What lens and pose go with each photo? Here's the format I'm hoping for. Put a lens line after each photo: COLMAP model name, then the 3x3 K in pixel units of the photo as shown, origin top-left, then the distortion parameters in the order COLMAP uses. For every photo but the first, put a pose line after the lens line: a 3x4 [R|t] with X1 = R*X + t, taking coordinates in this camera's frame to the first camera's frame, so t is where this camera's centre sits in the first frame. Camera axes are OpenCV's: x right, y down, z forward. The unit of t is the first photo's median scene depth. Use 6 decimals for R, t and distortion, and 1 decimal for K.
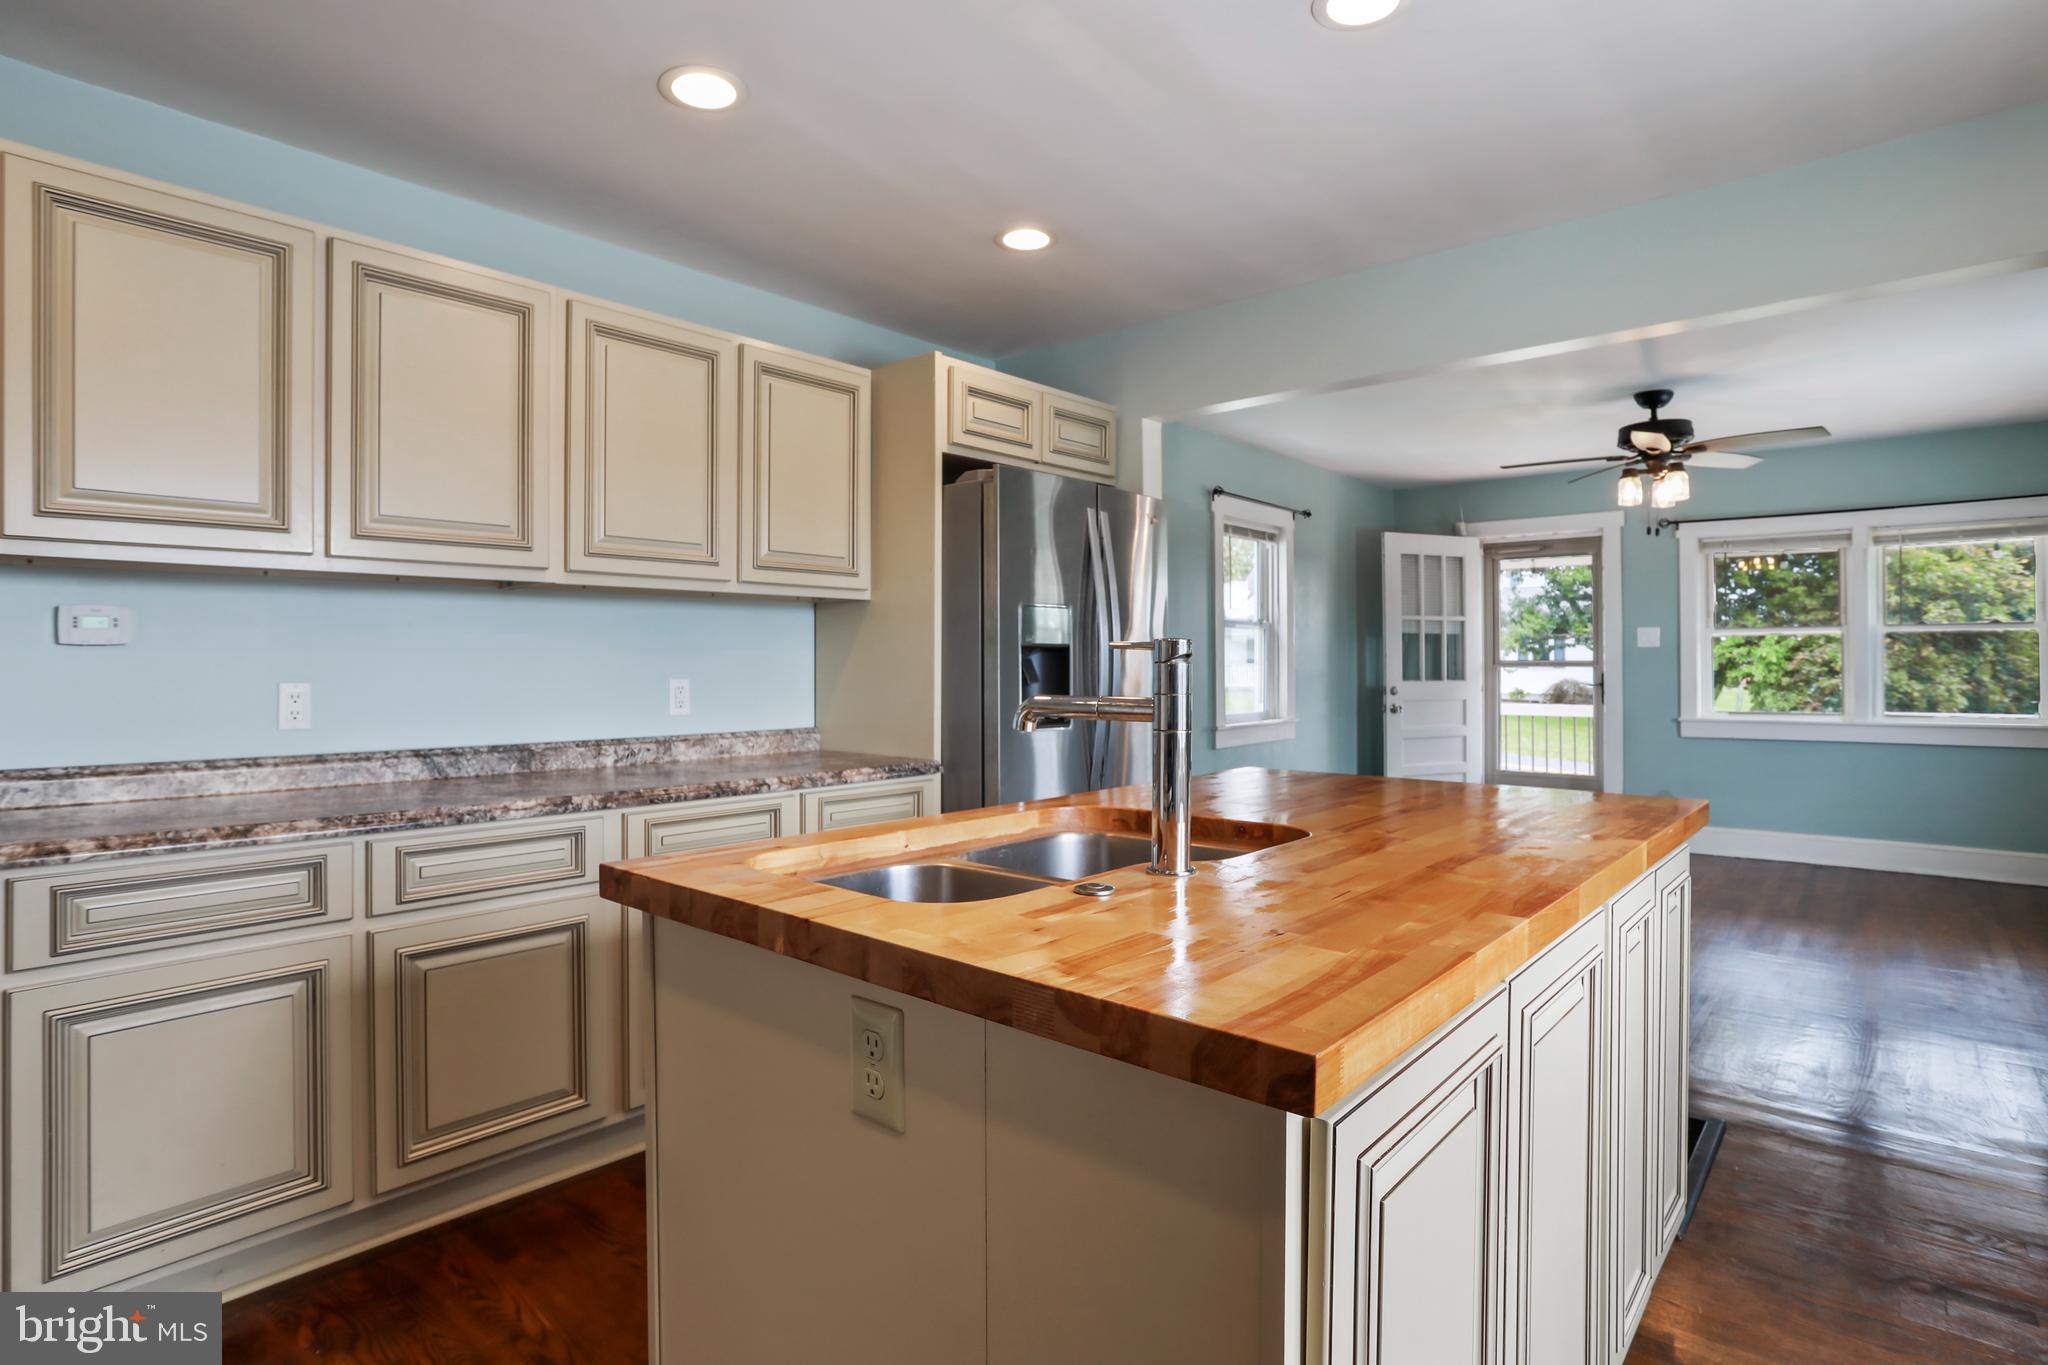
lens RADIAL K [[1040.5, 0, 1067.0], [0, 1040.5, 658.6], [0, 0, 1]] dist [-0.010771, 0.002298]
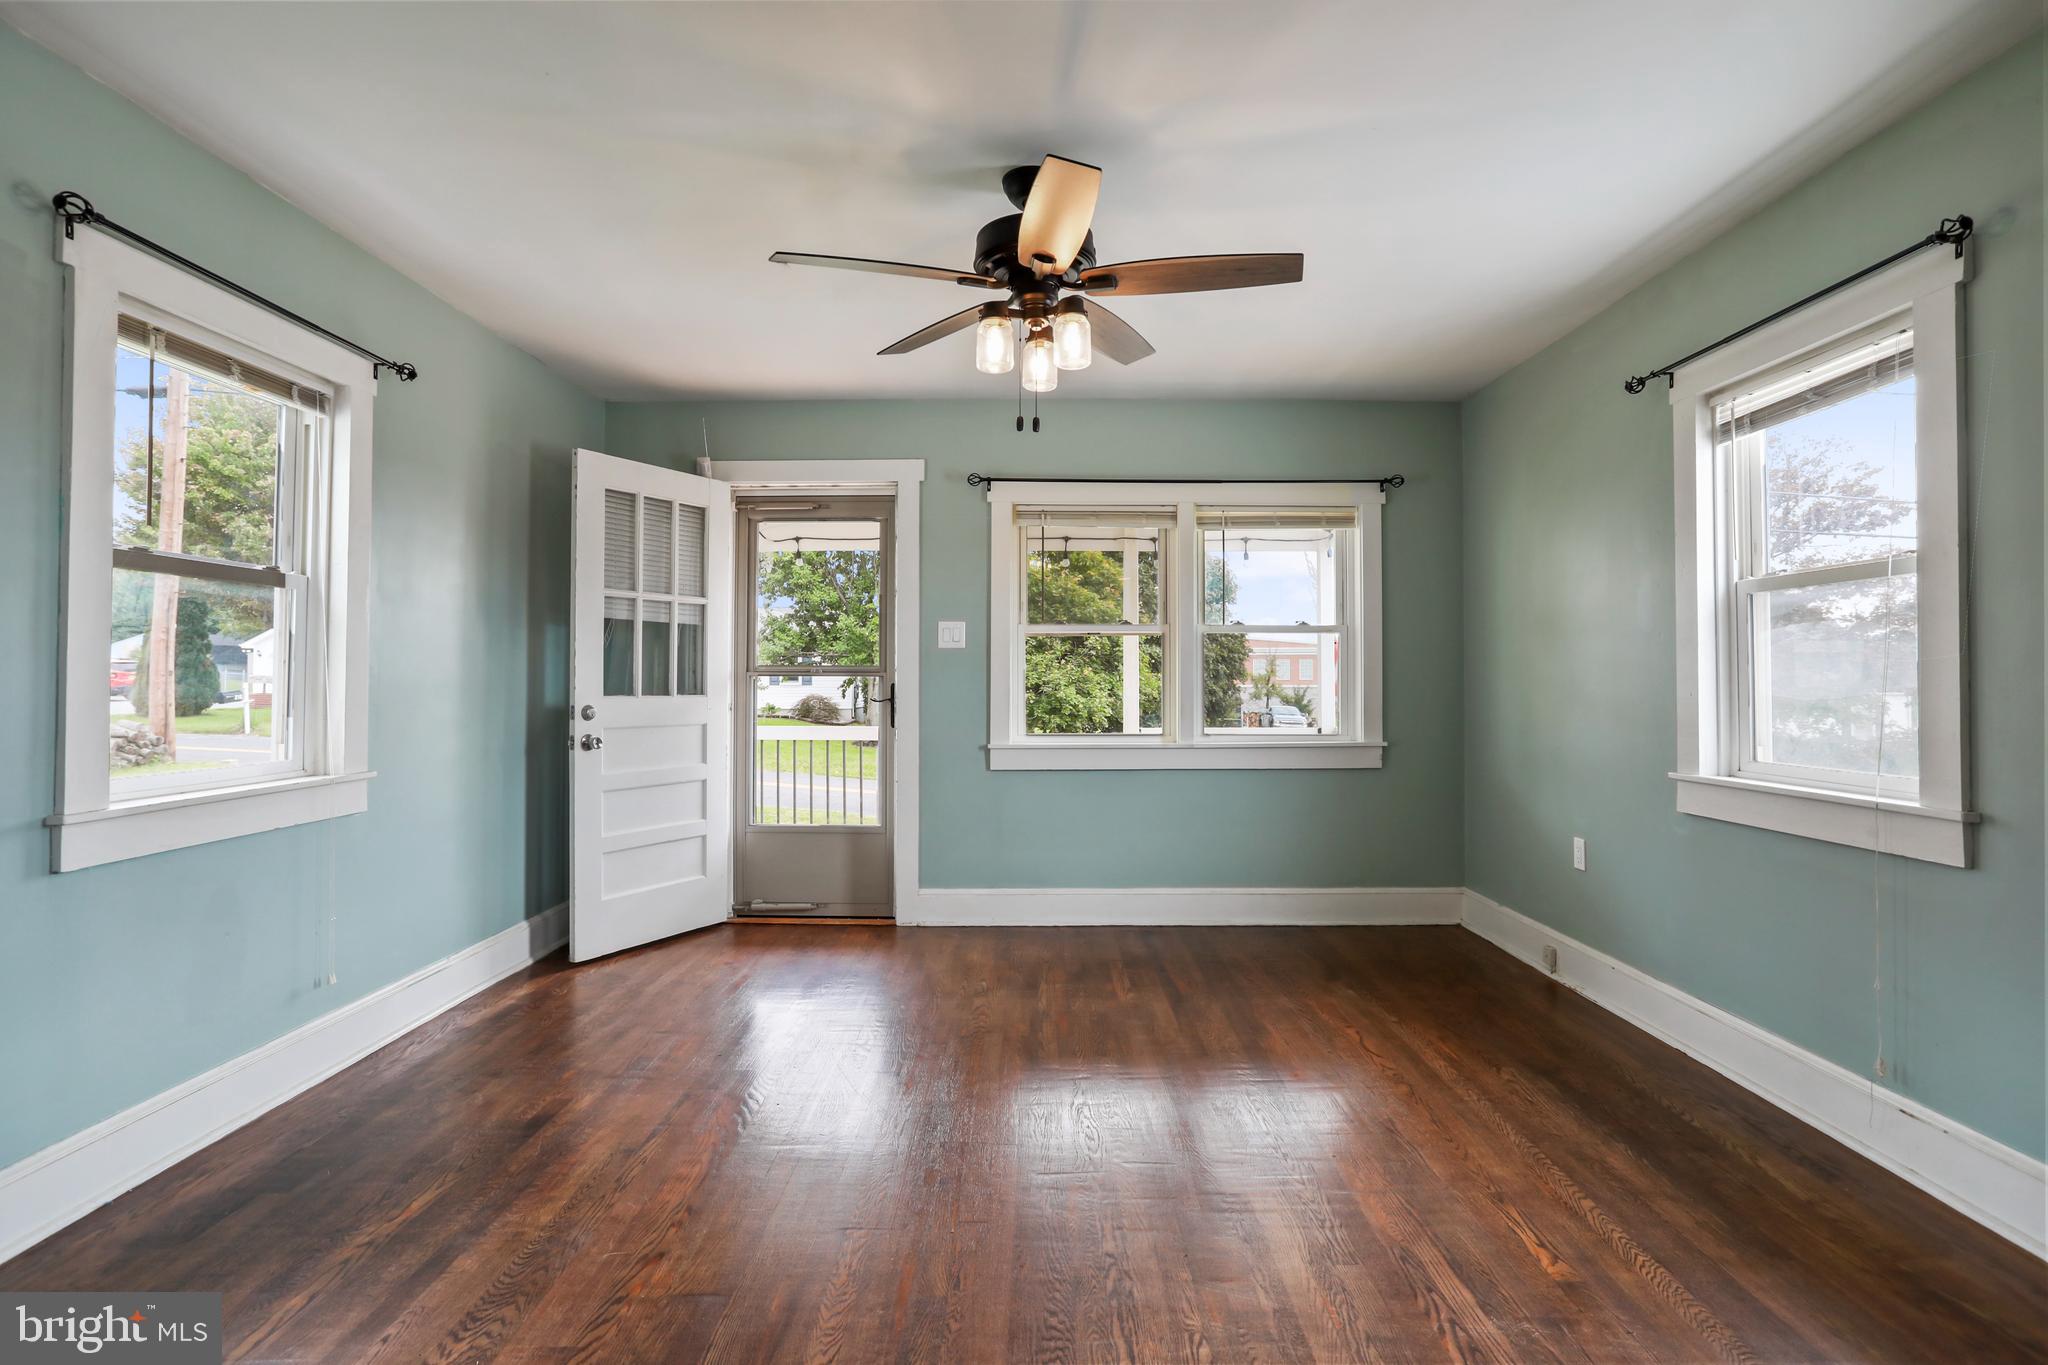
lens RADIAL K [[983.2, 0, 1036.4], [0, 983.2, 655.3], [0, 0, 1]] dist [-0.056202, 0.022036]
pose [[0.779397, 0.020611, 0.626191, 0.161933], [-0.007332, 0.999690, -0.023778, 0.009030], [-0.626487, 0.013942, 0.779307, 0.394414]]
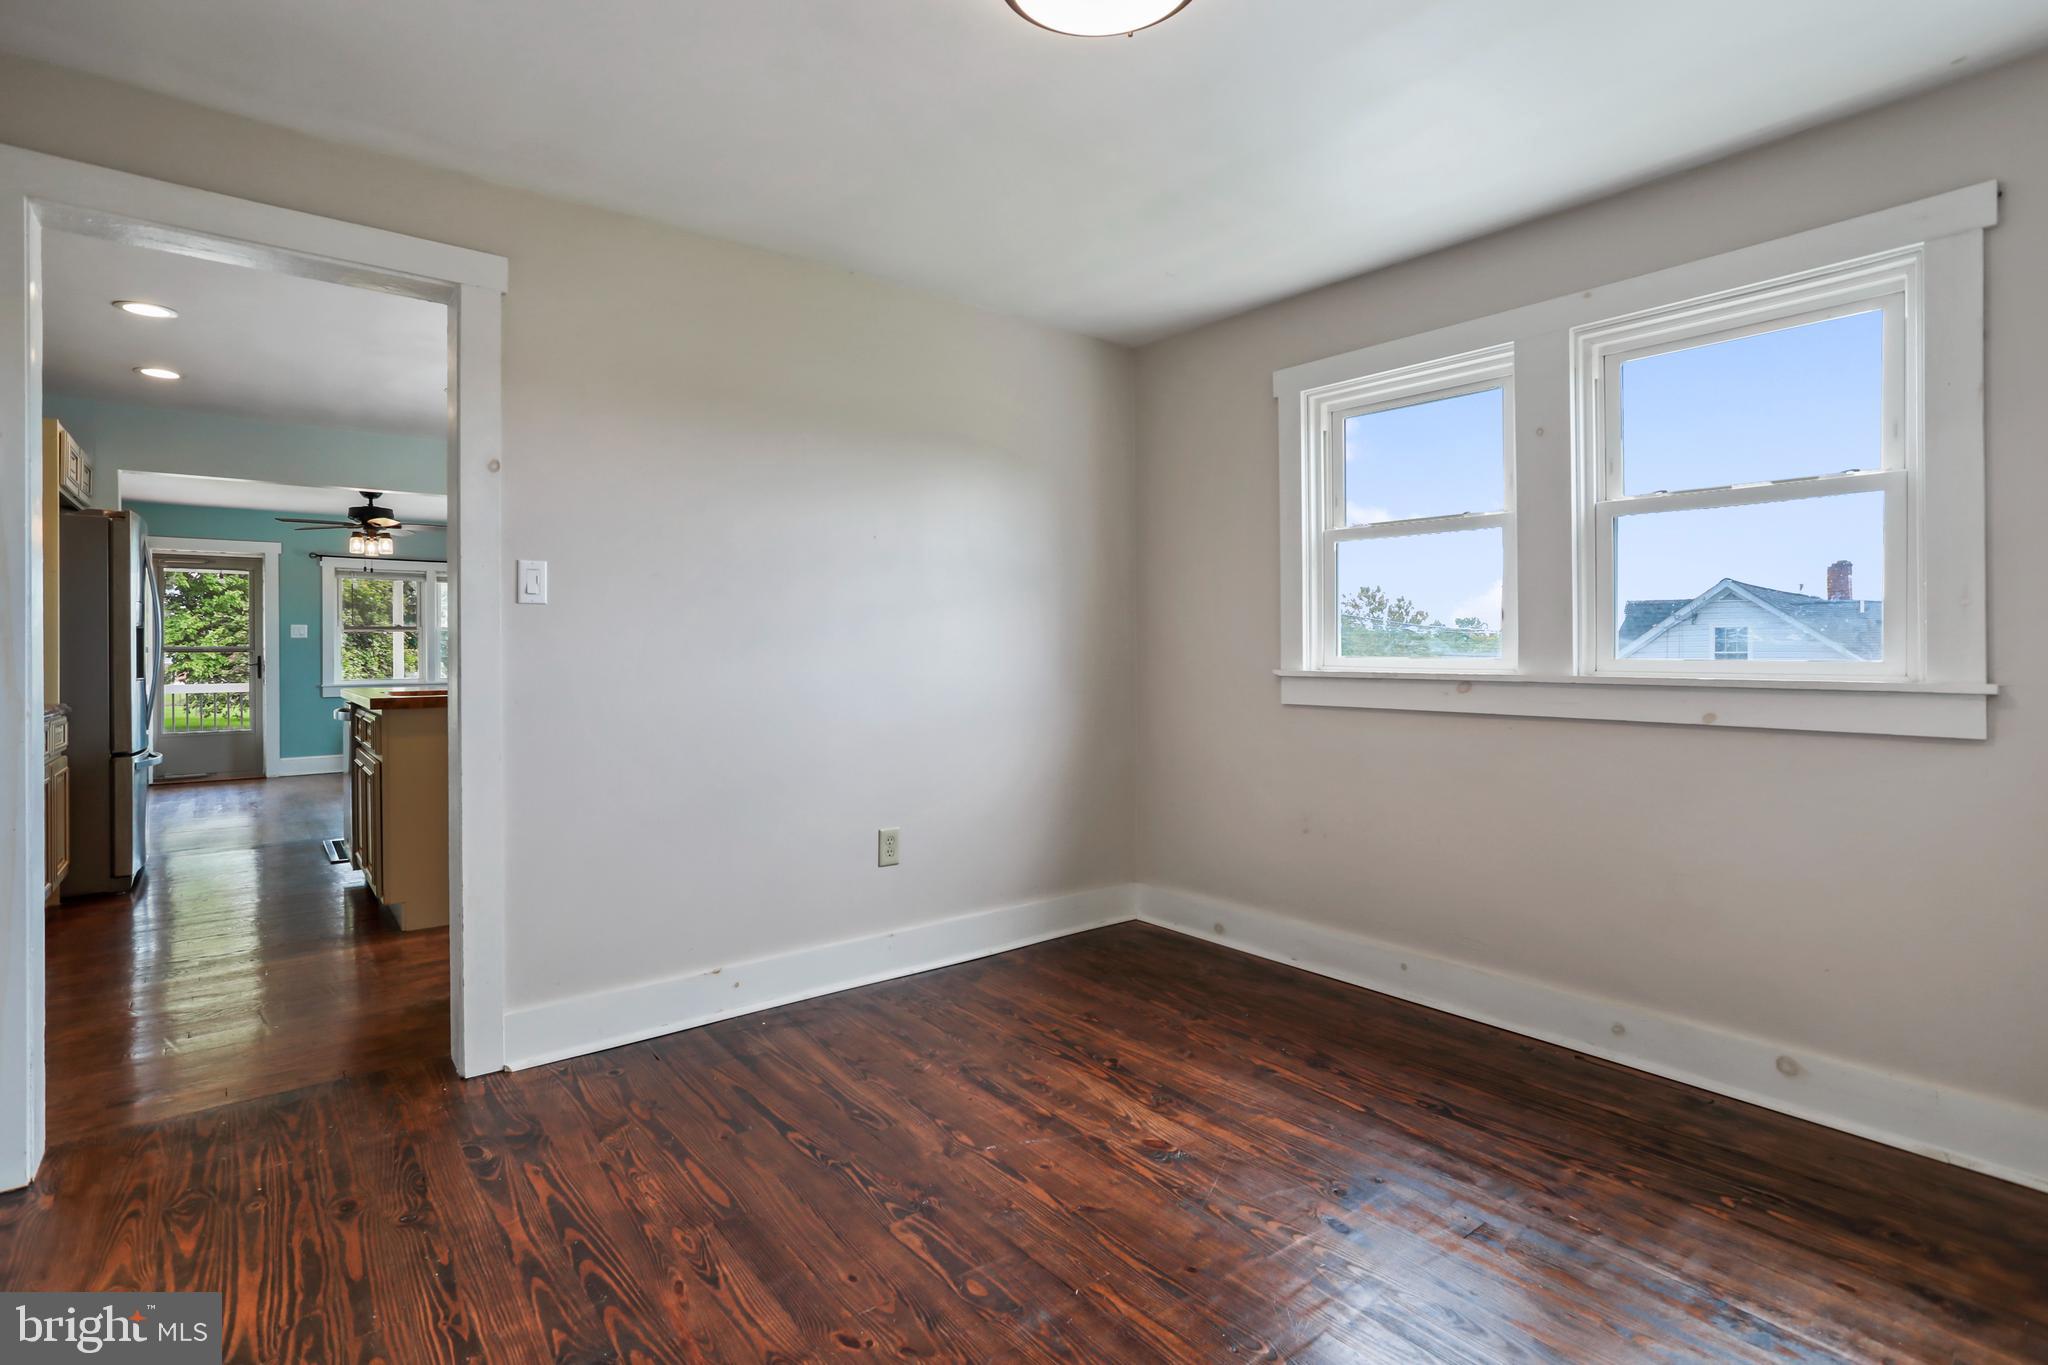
lens RADIAL K [[983.2, 0, 1022.6], [0, 983.2, 645.3], [0, 0, 1]] dist [-0.056202, 0.022036]
pose [[0.206042, 0.008382, 0.978507, -0.513338], [0.004482, 0.999945, -0.009509, 0.015048], [-0.978533, 0.006345, 0.205993, -0.257626]]
